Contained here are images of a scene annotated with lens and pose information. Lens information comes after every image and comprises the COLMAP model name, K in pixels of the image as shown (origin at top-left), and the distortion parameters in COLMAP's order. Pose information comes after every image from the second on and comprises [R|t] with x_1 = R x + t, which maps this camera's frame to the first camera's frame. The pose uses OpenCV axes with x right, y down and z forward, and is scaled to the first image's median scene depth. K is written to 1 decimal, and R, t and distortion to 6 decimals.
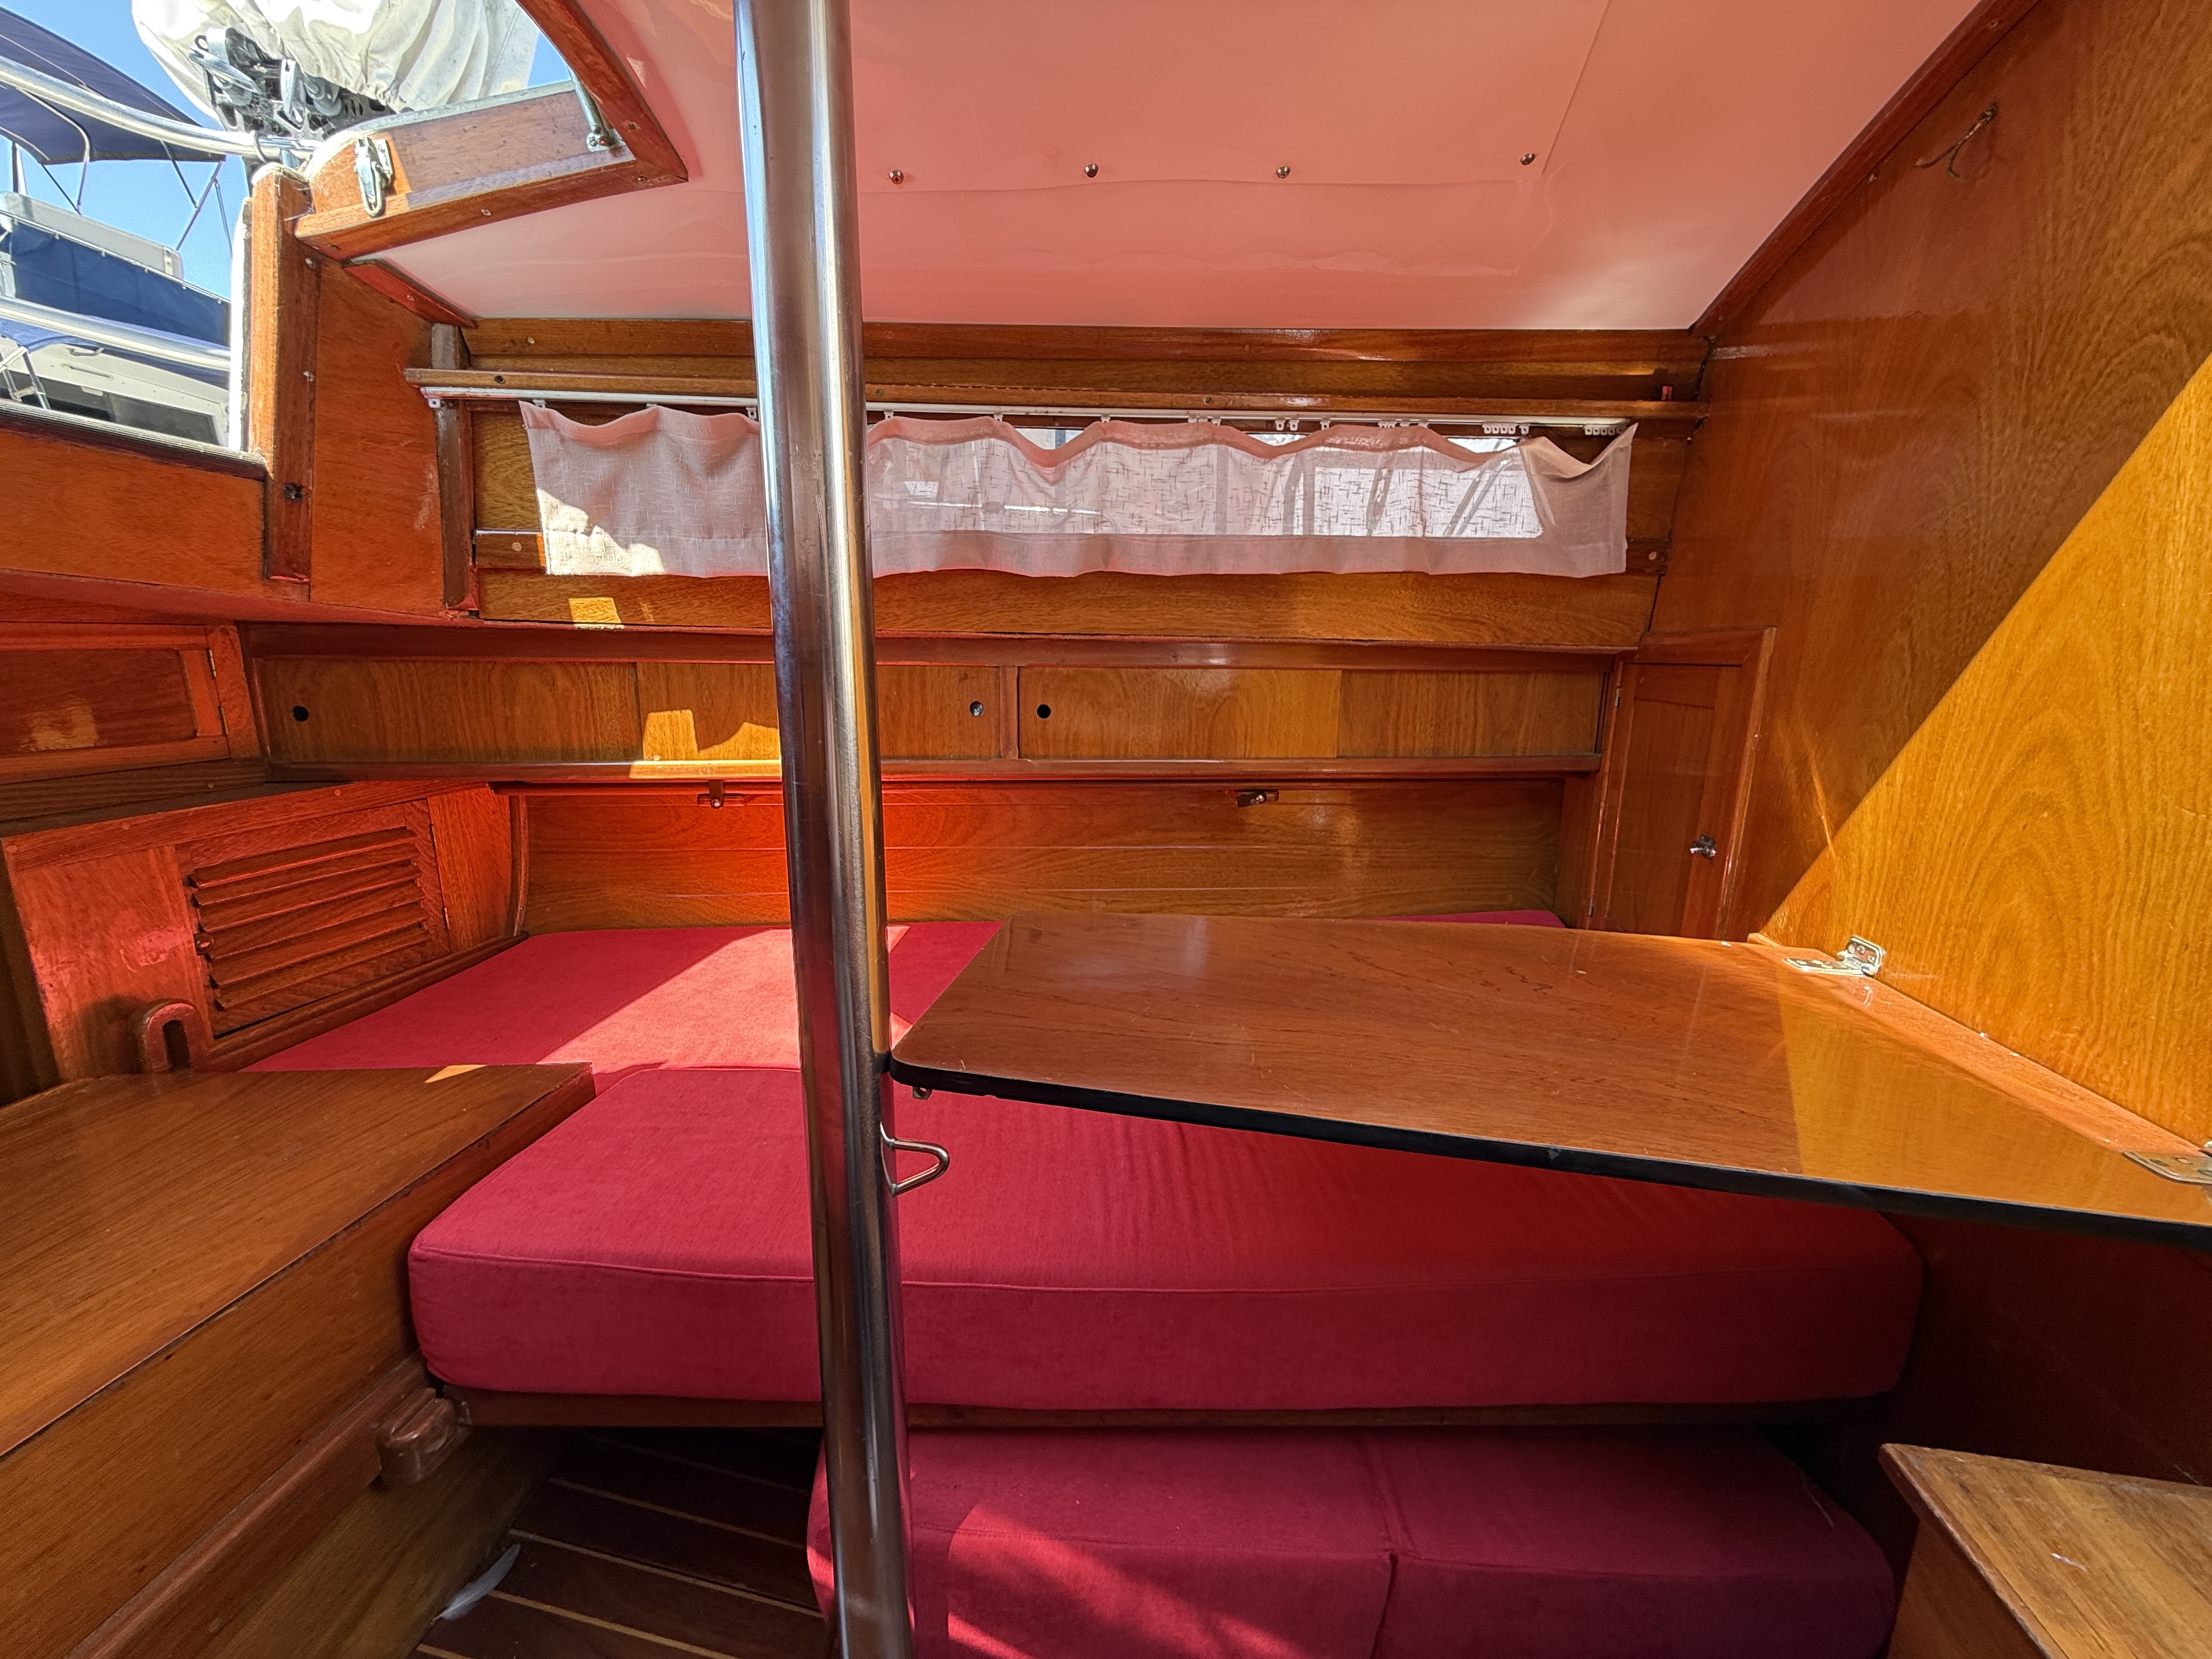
lens RADIAL K [[886.1, 0, 1105.0], [0, 886.1, 832.3], [0, 0, 1]] dist [0.000461, -0.000067]
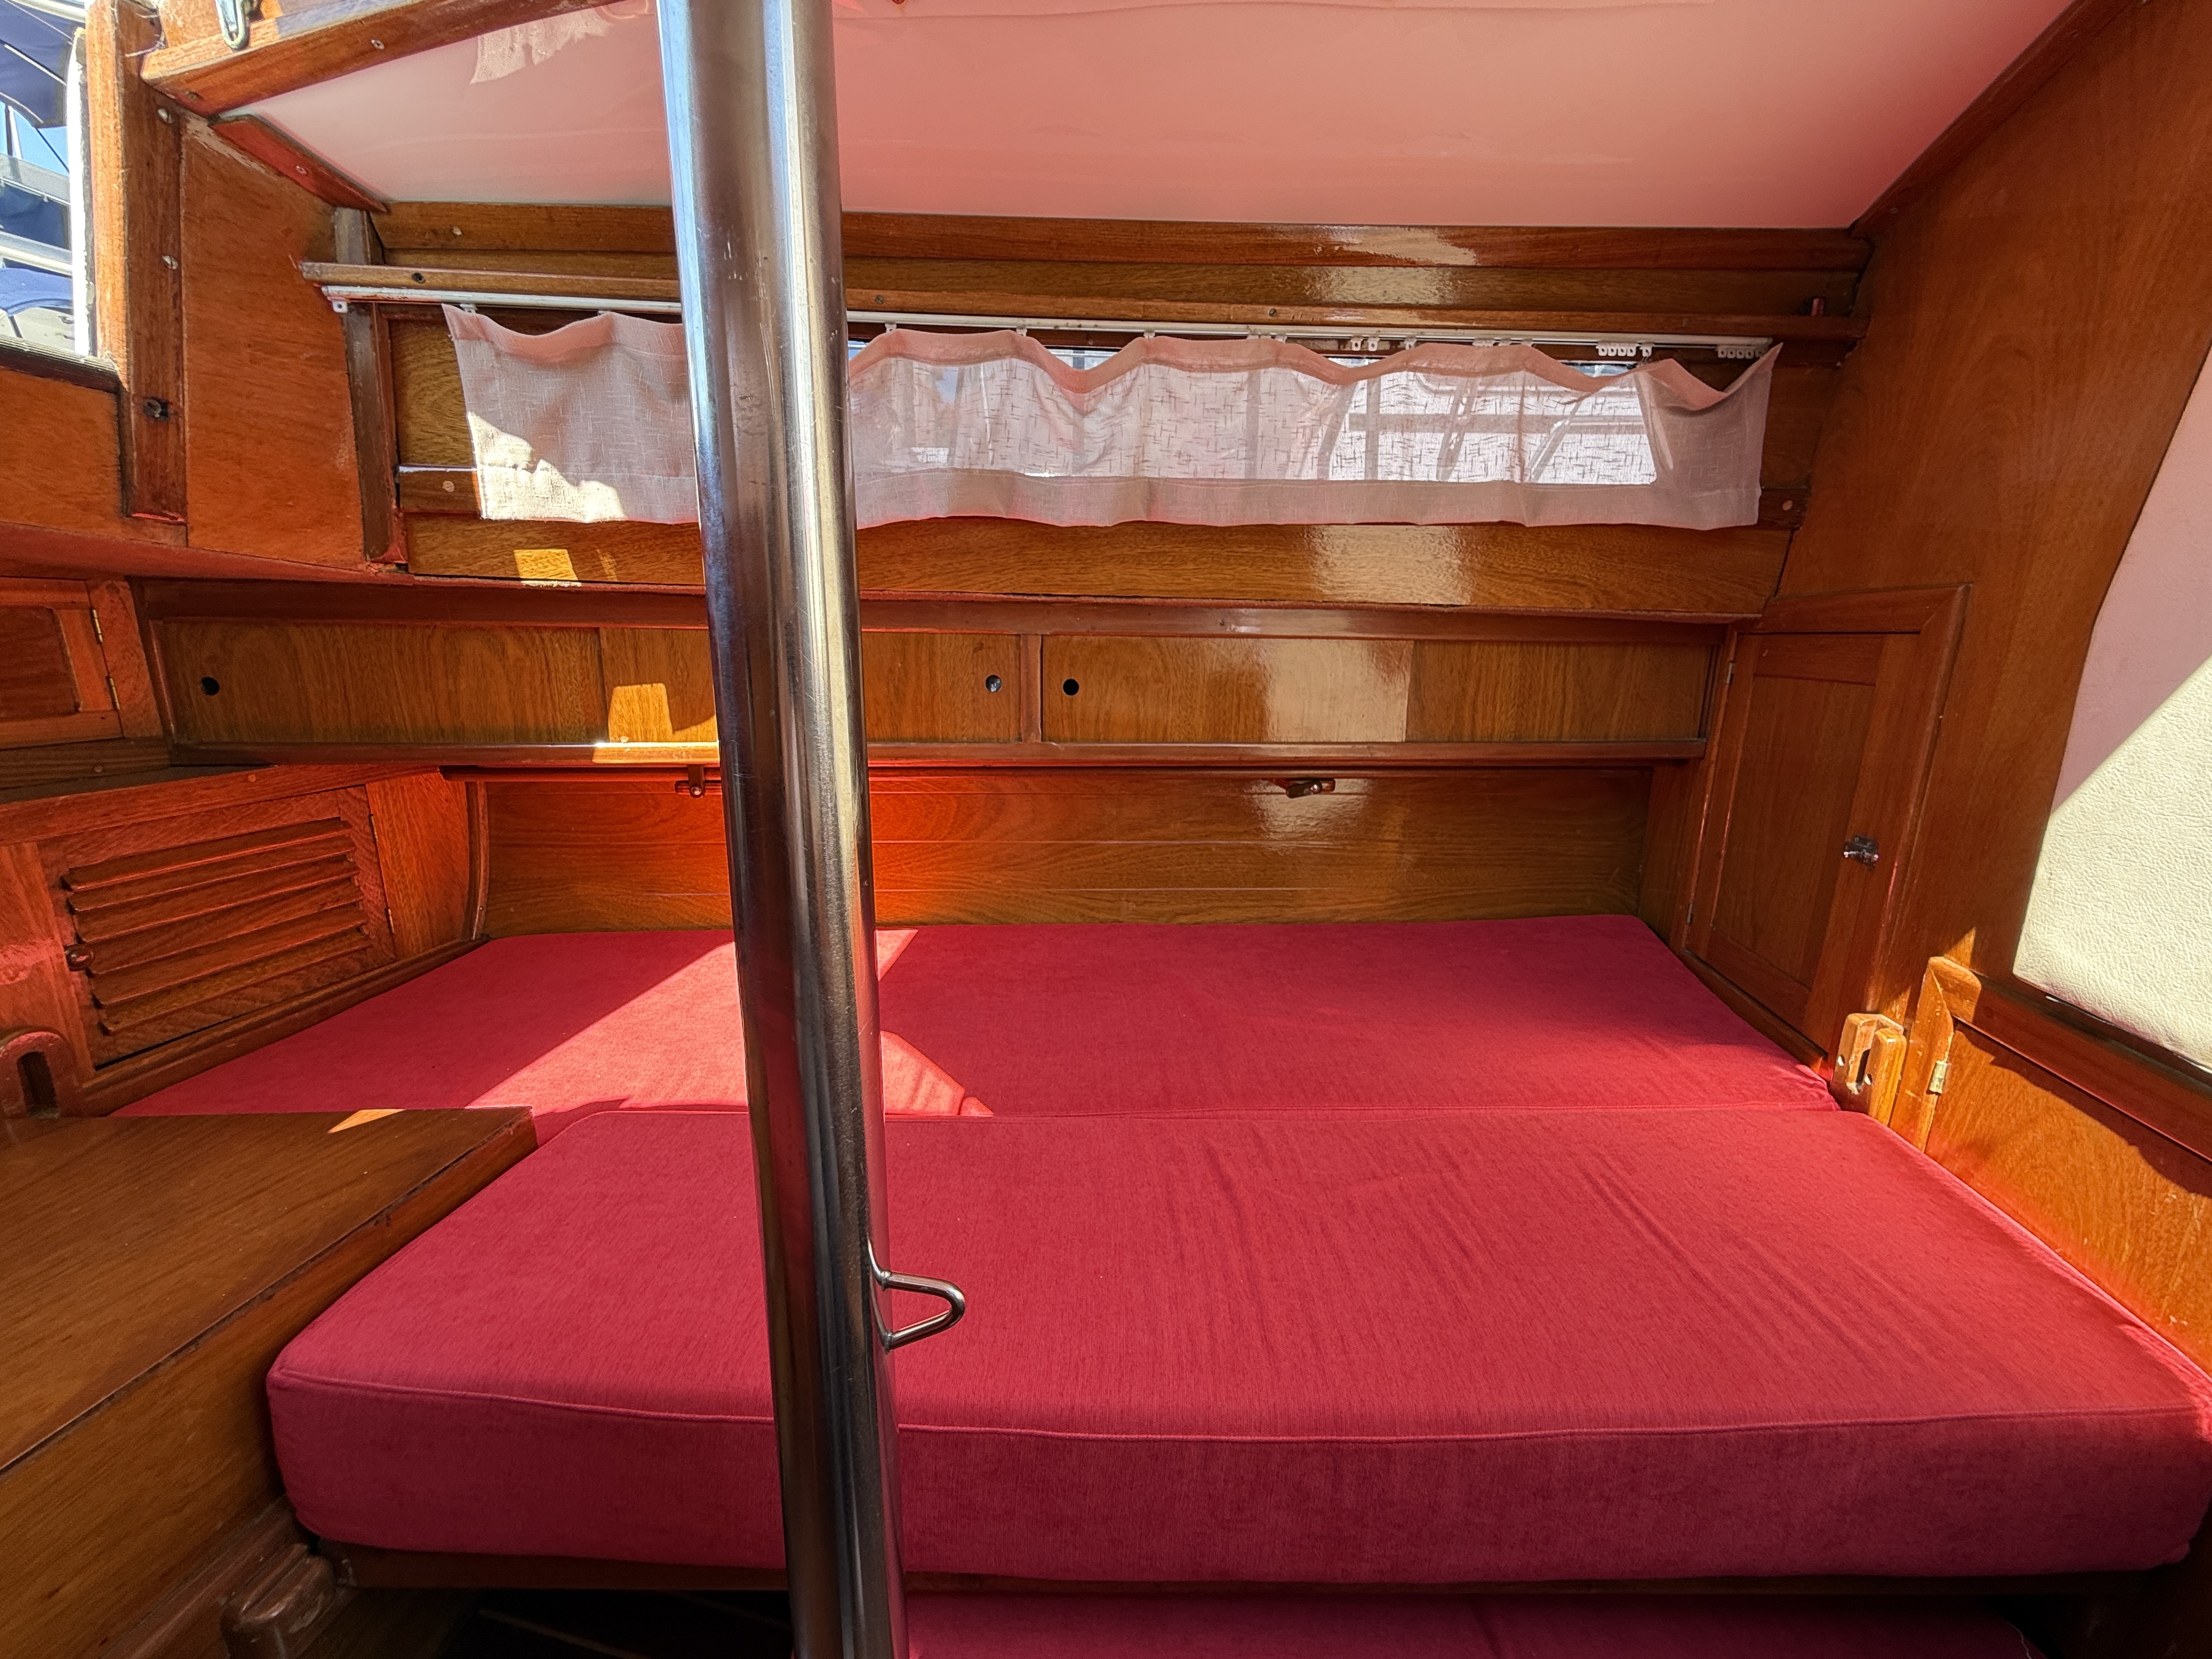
lens RADIAL K [[886.1, 0, 1105.0], [0, 886.1, 832.3], [0, 0, 1]] dist [0.000461, -0.000067]
pose [[0.999927, 0.004867, -0.011085, -0.030231], [-0.004669, 0.999831, 0.017767, -0.012011], [0.011170, -0.017714, 0.999781, 0.157009]]
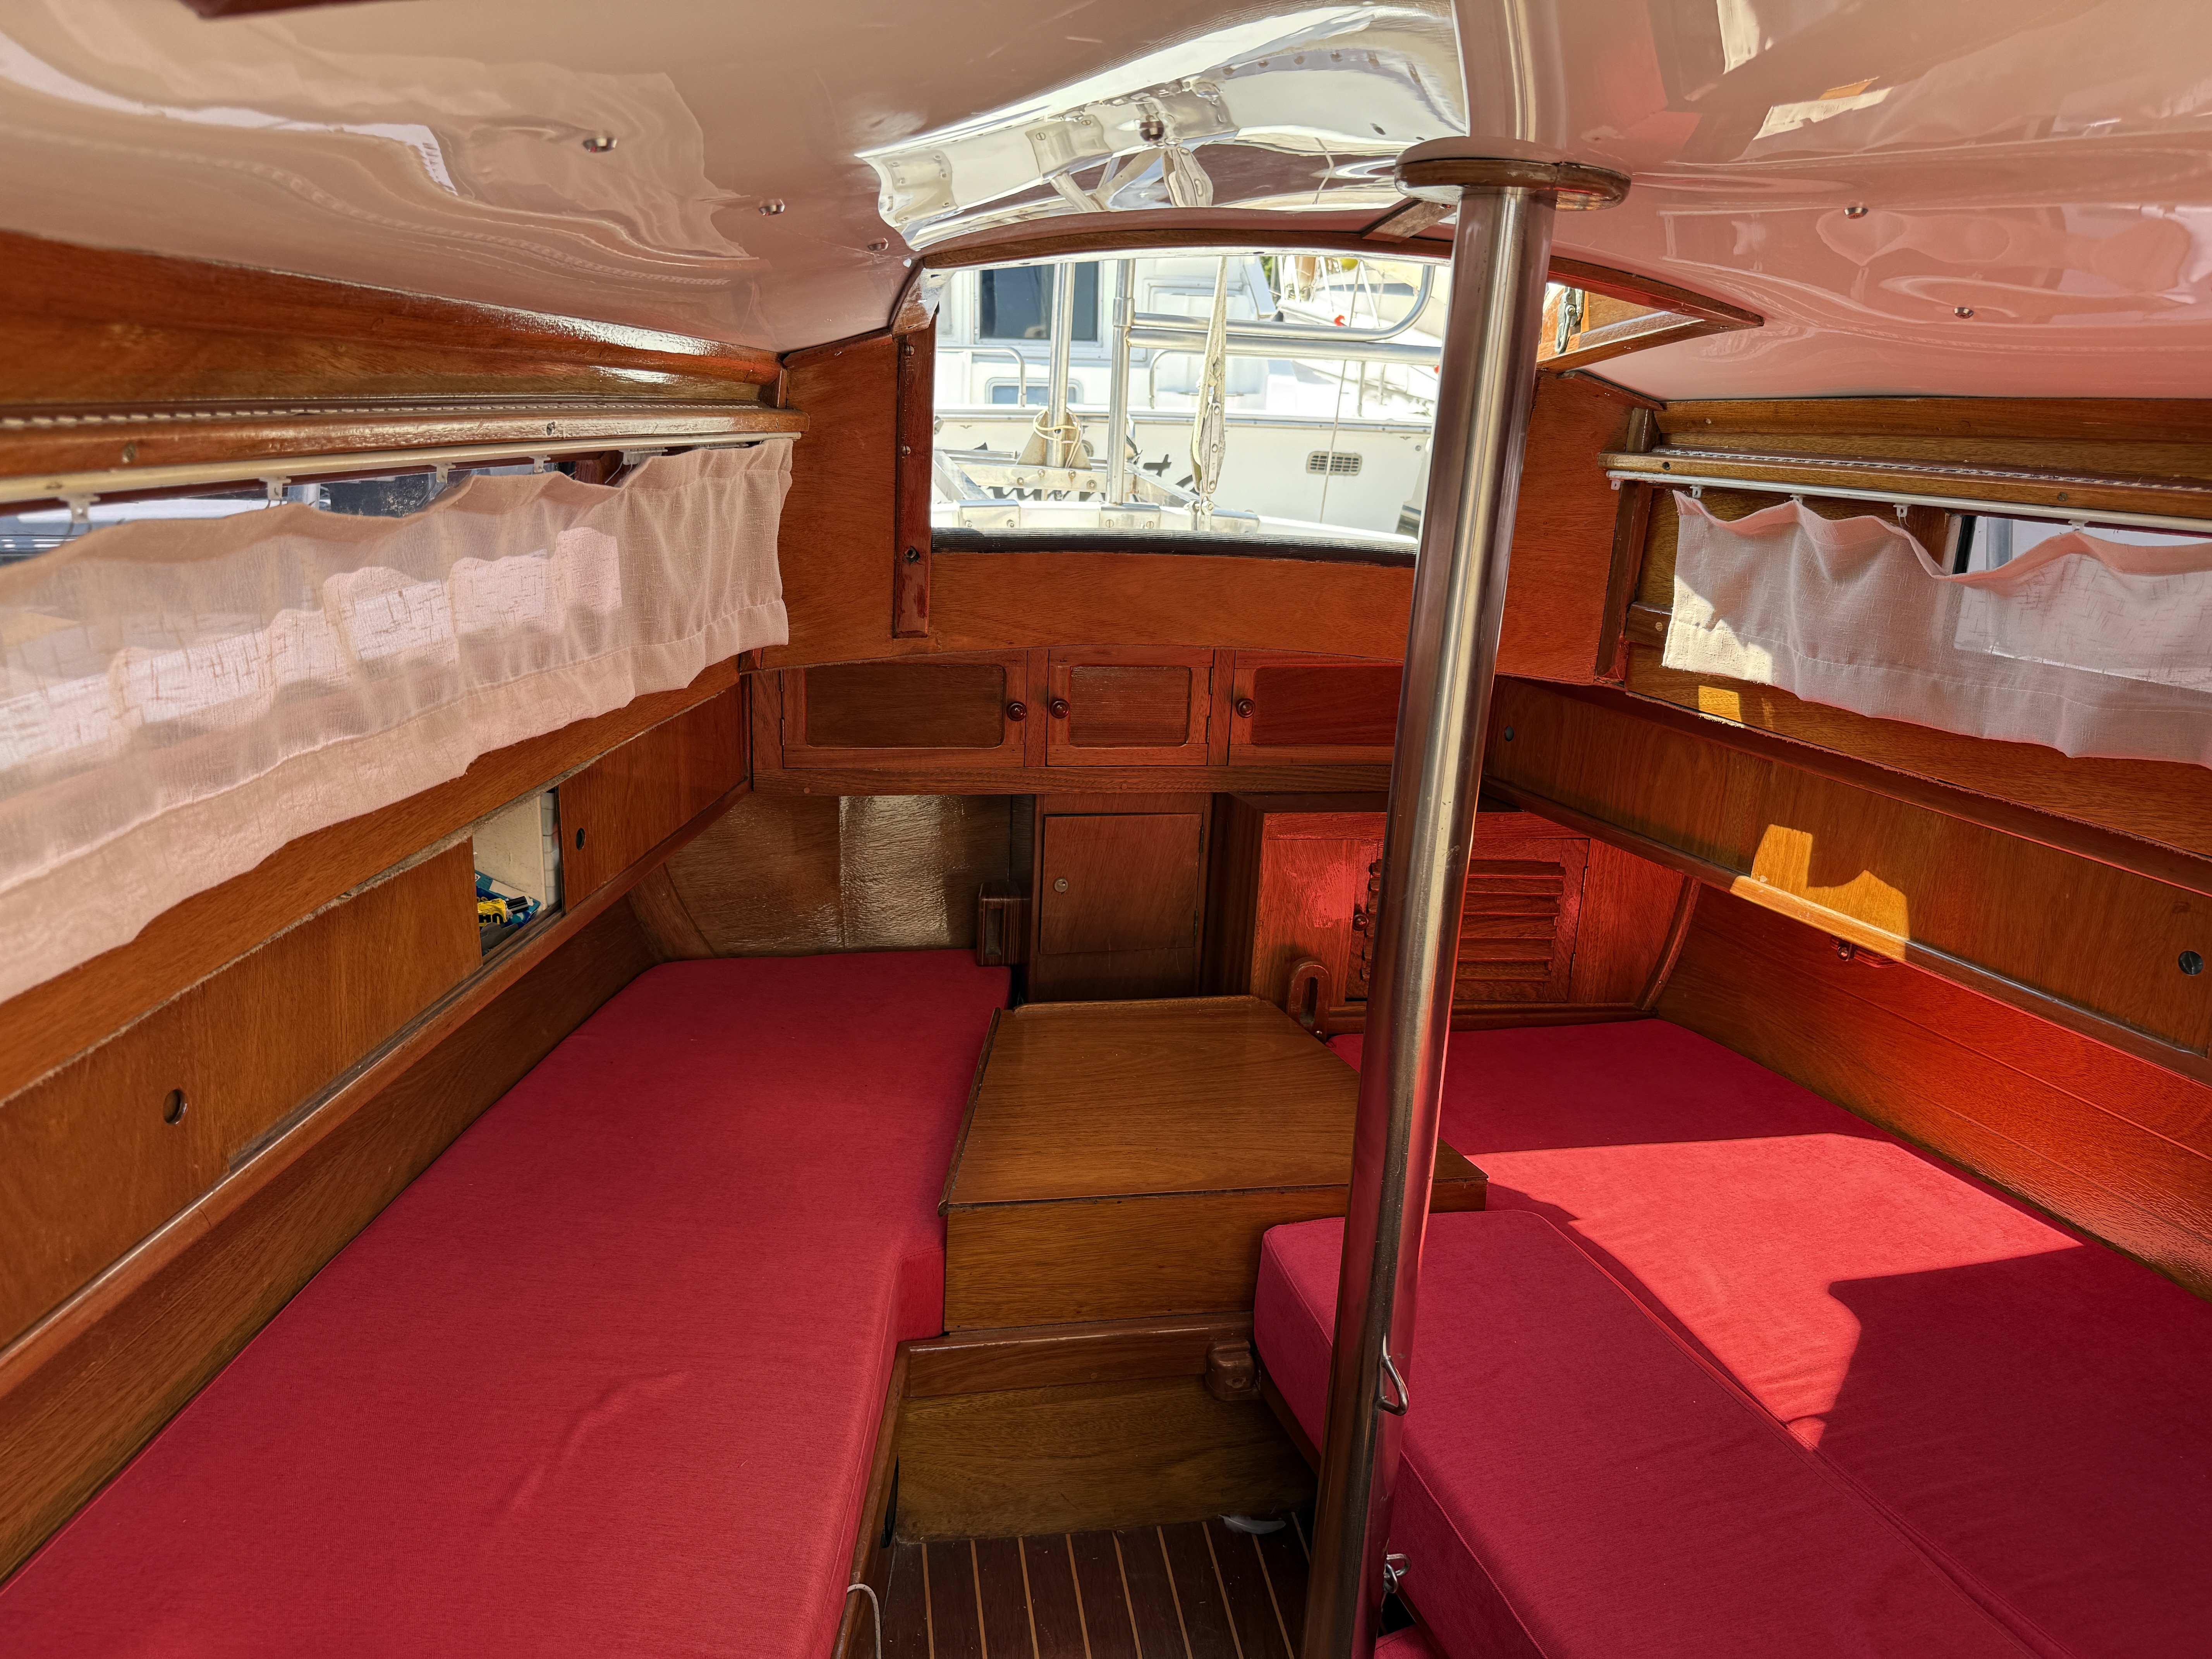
lens RADIAL K [[1577.8, 0, 1103.3], [0, 1577.8, 820.0], [0, 0, 1]] dist [0.060276, -0.116542]
pose [[0.309419, 0.278709, -0.909165, 0.670133], [-0.242944, 0.947525, 0.207786, -0.323883], [0.919369, 0.156583, 0.360892, -0.074580]]
